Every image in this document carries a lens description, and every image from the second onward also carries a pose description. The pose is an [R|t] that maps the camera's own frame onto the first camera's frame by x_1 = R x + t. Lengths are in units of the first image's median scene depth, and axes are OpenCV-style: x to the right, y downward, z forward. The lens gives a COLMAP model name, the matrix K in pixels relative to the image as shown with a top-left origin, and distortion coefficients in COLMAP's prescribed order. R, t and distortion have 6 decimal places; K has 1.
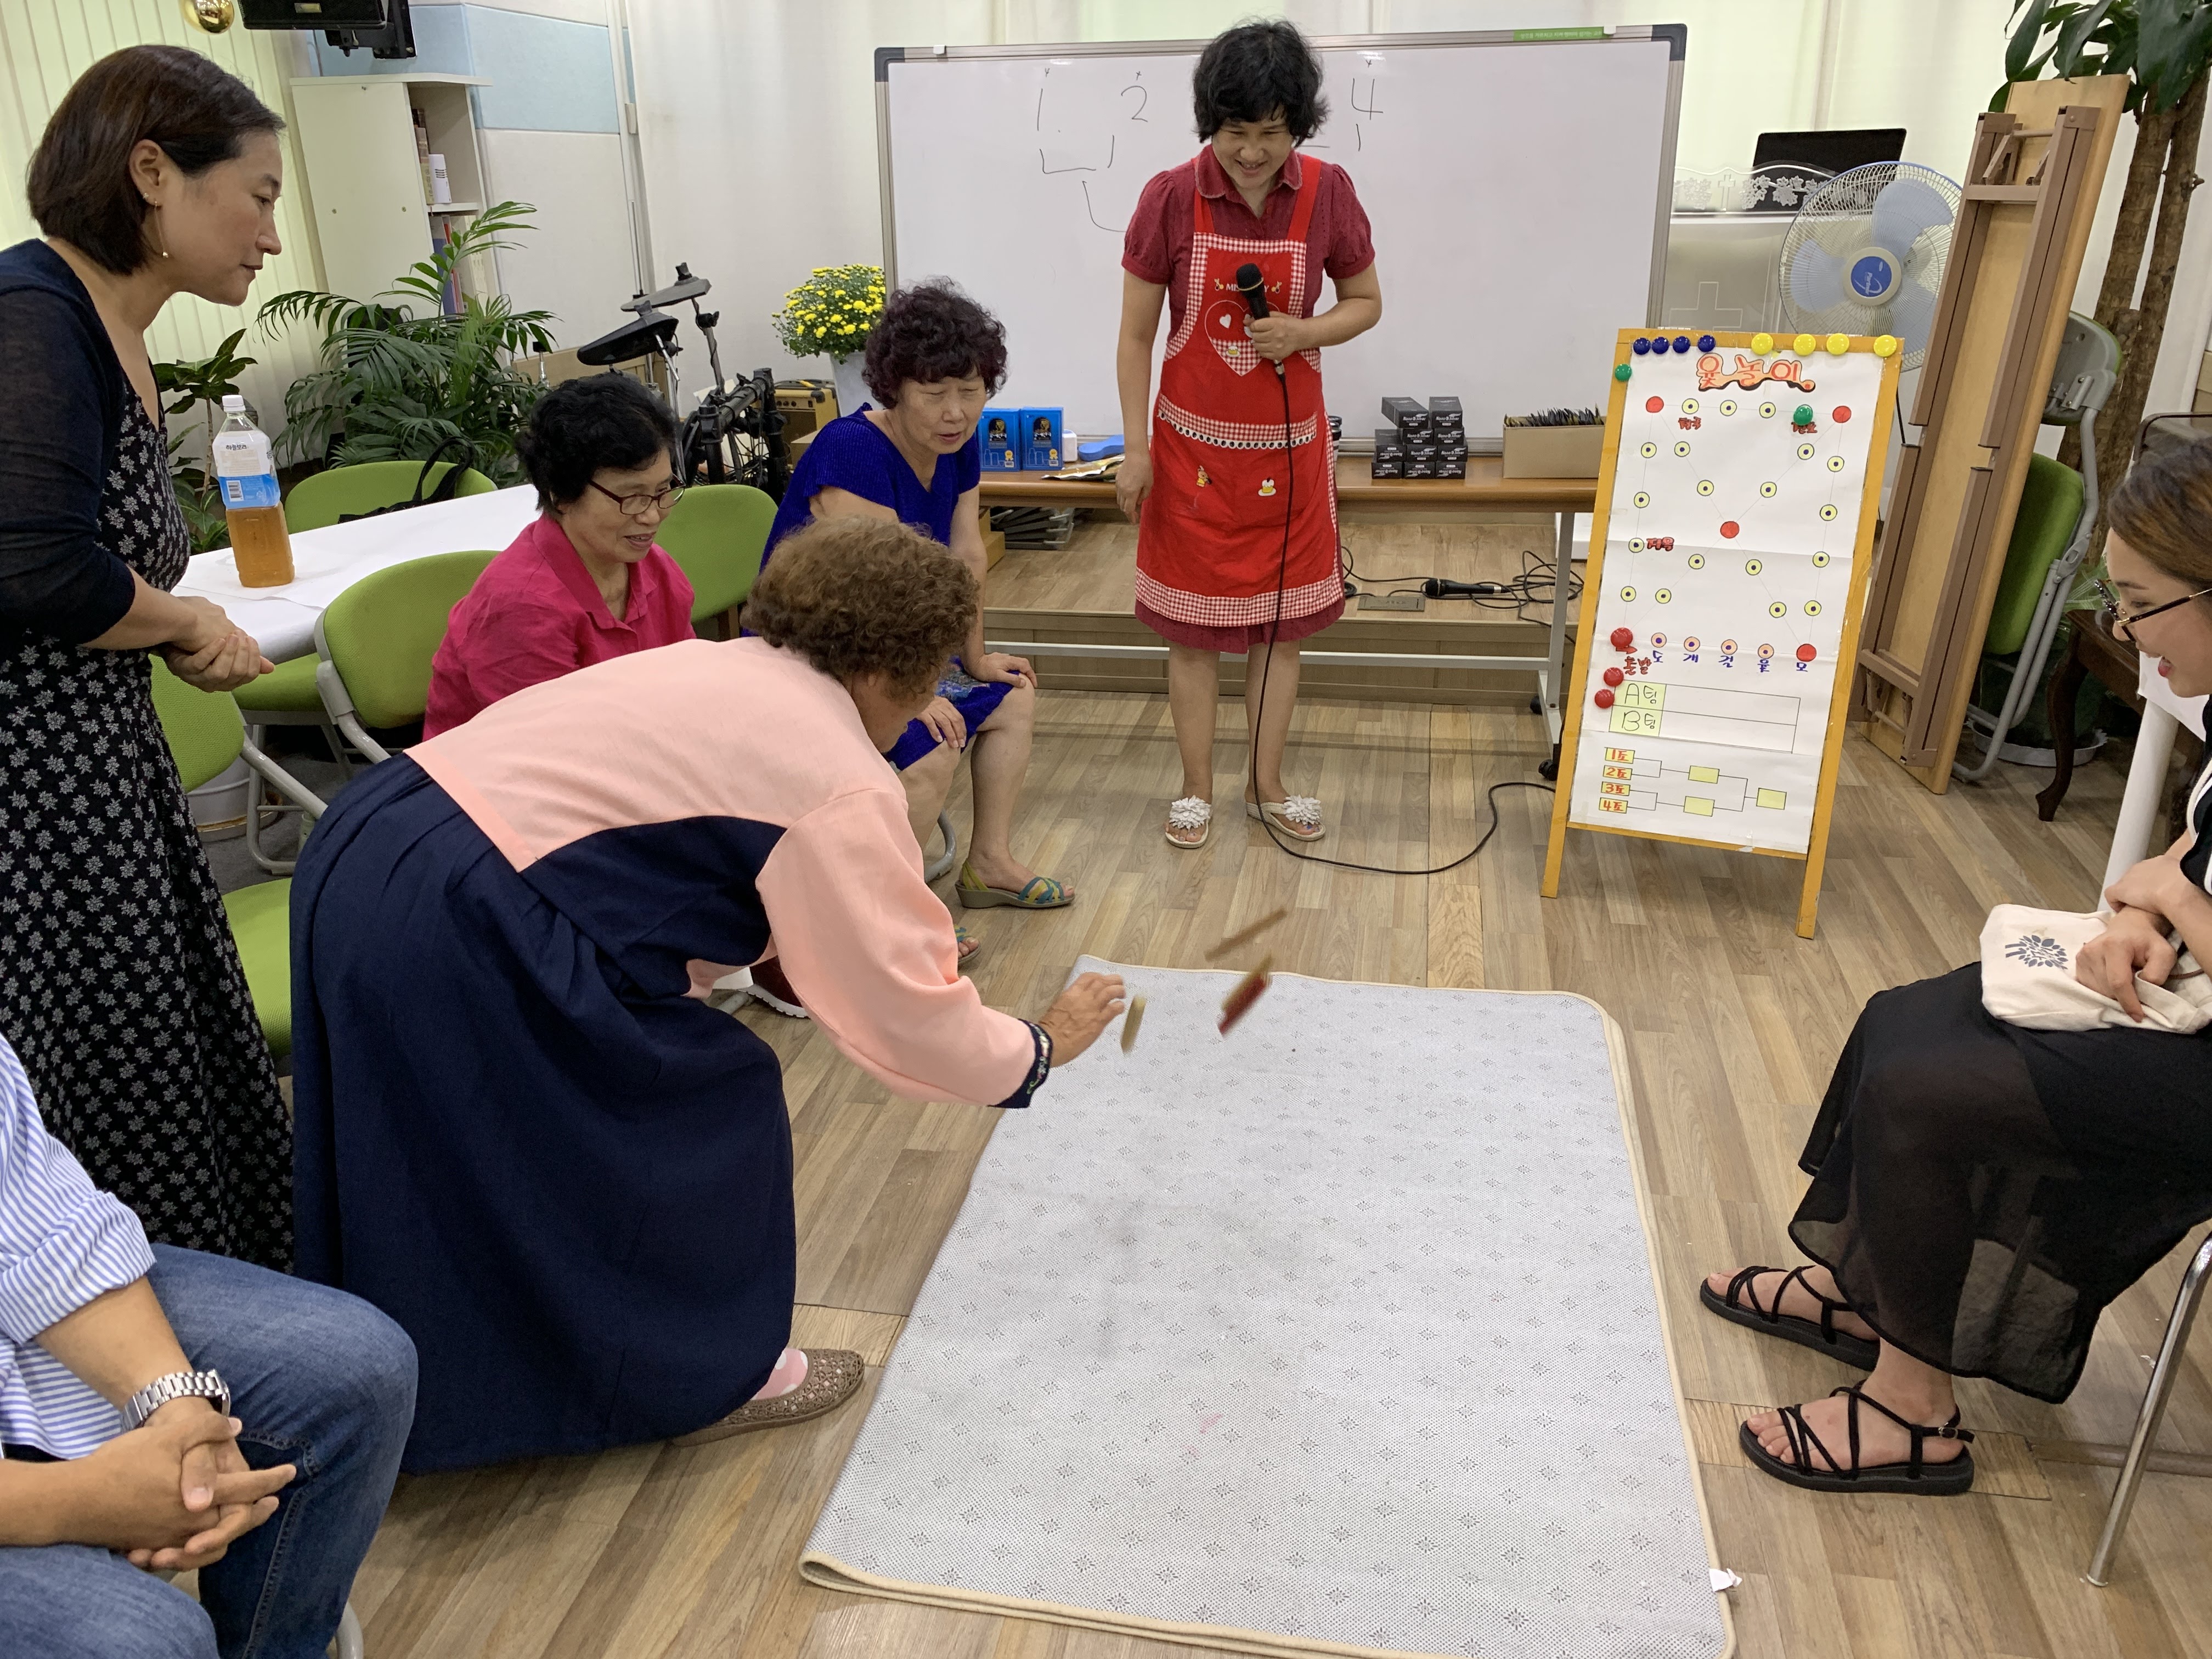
lens RADIAL K [[1688.2, 0, 1100.9], [0, 1688.2, 821.4], [0, 0, 1]] dist [0.018757, -0.037207]
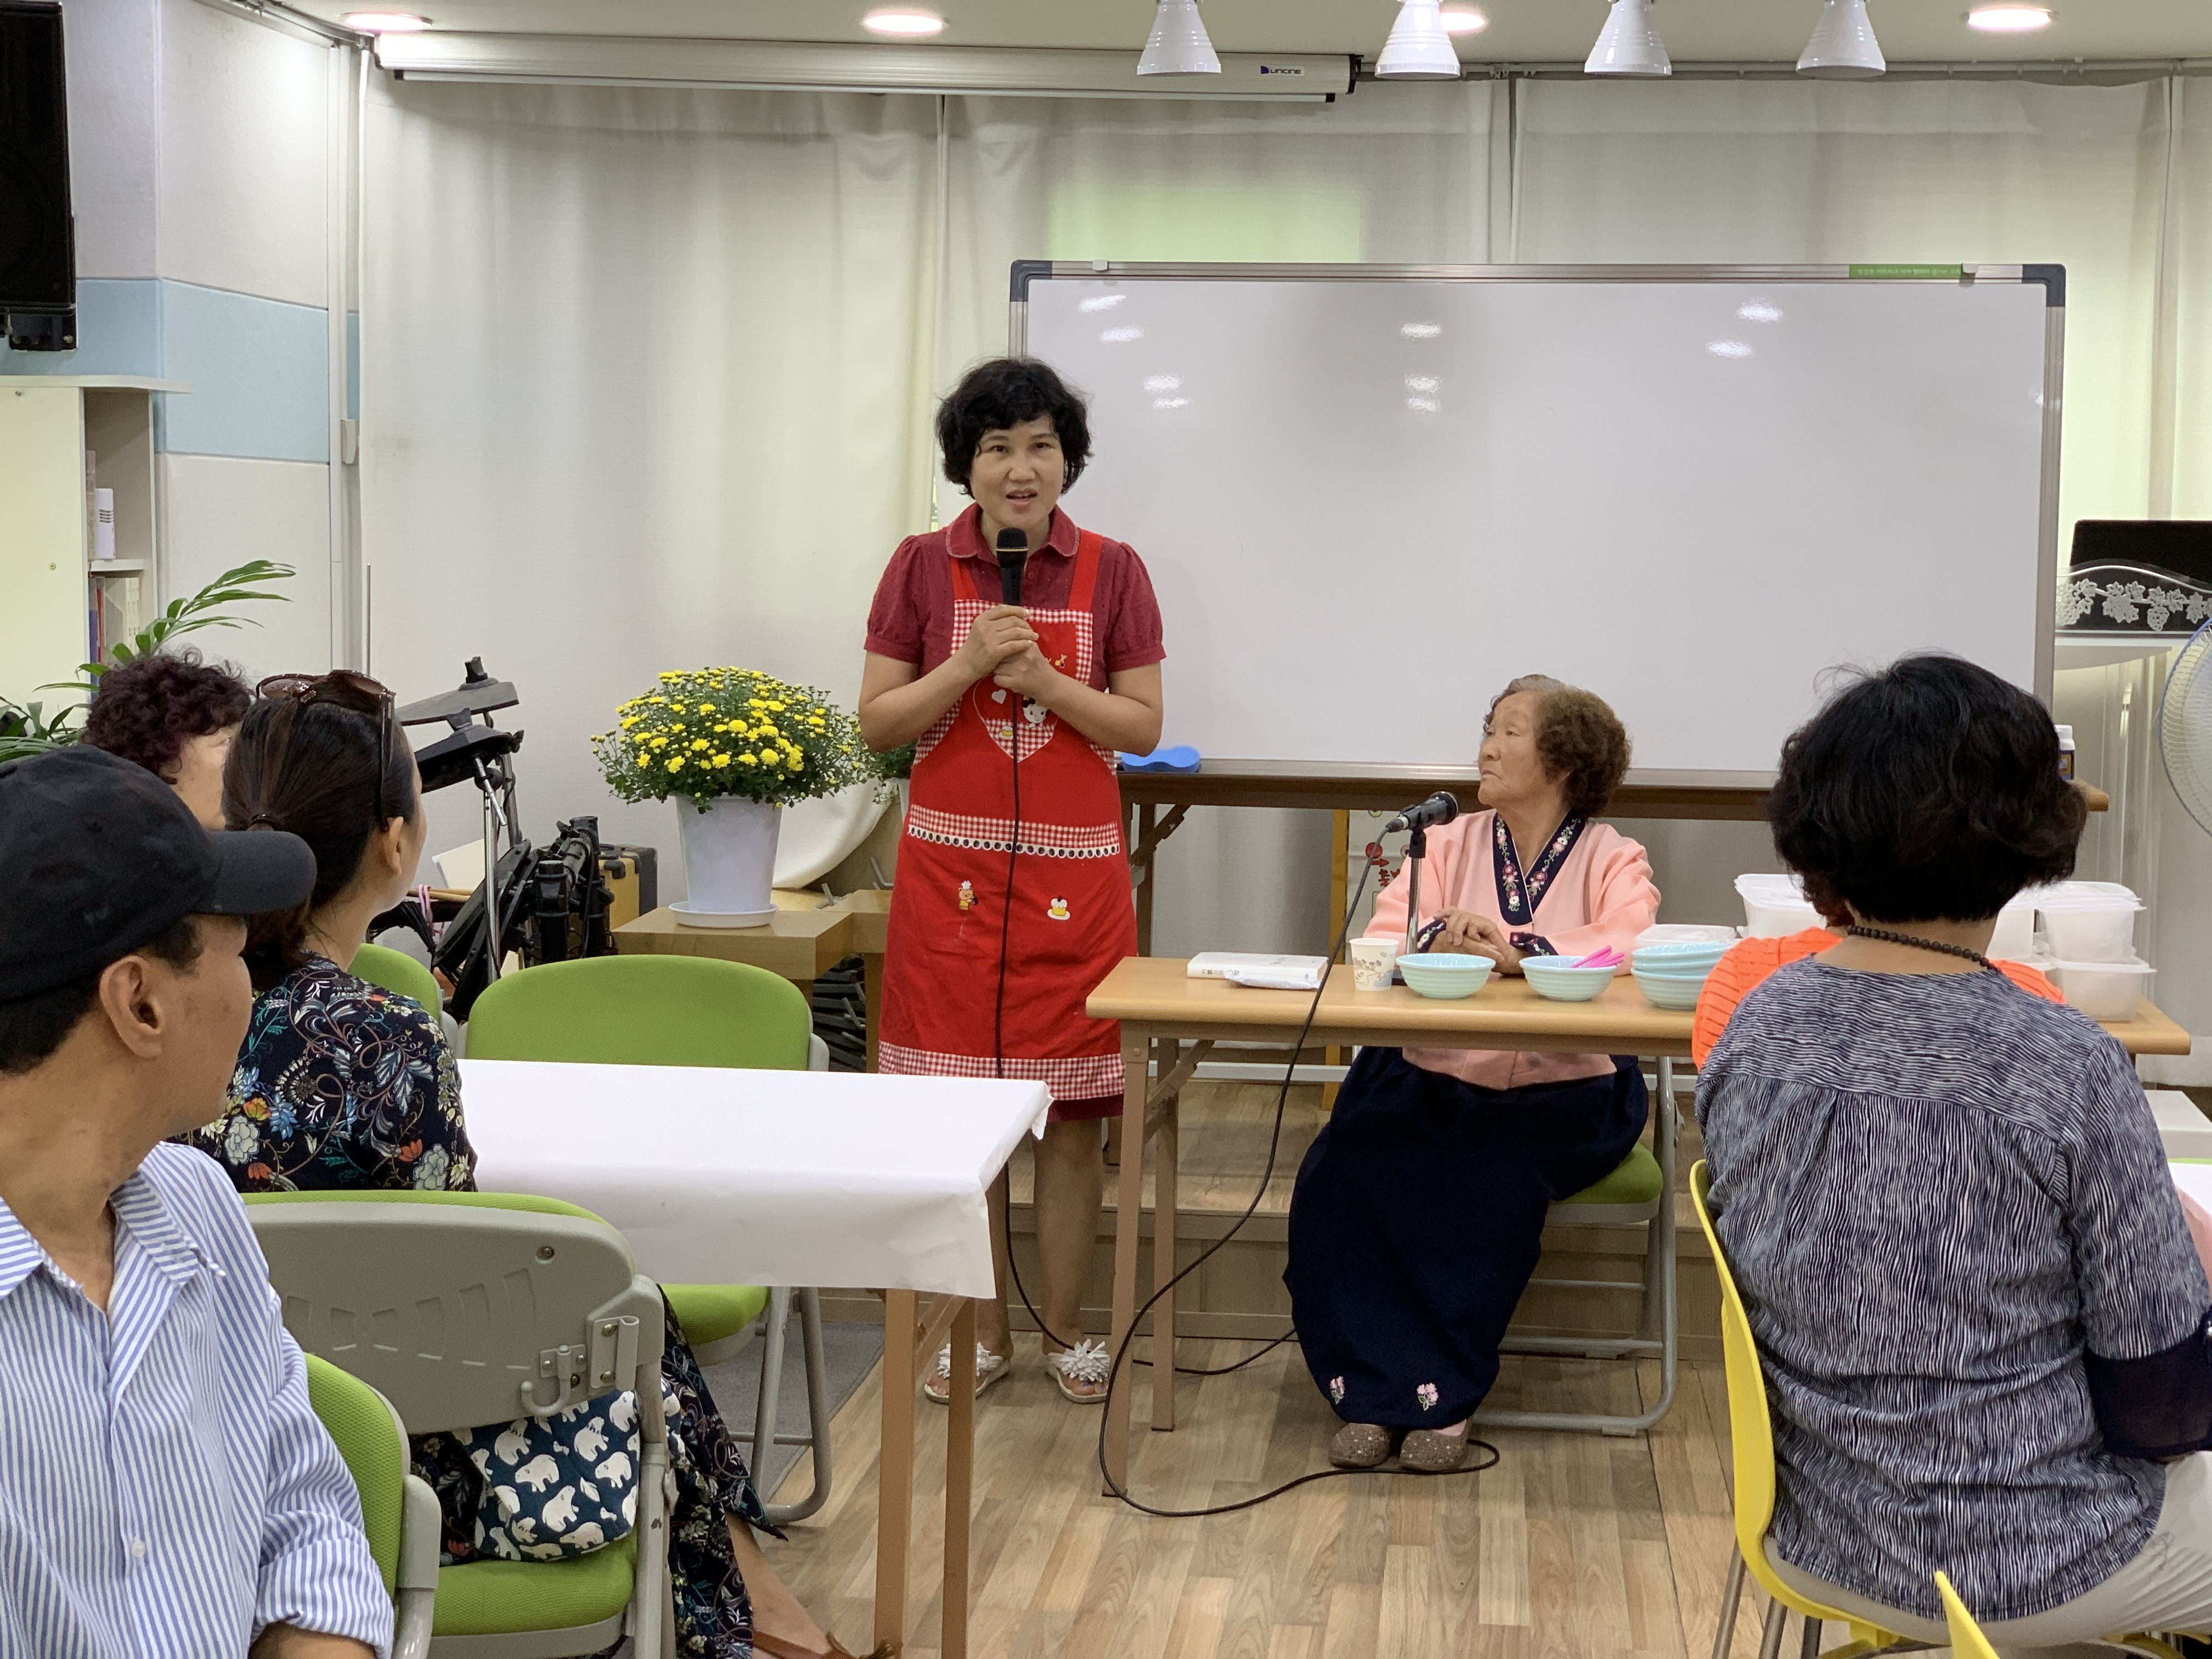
lens RADIAL K [[3348.2, 0, 1087.4], [0, 3348.2, 826.9], [0, 0, 1]] dist [0.006150, 0.000000]
pose [[0.997304, 0.024088, 0.069315, -0.119840], [-0.004225, 0.961870, -0.273476, 0.100206], [-0.073259, 0.272446, 0.959378, -0.281124]]
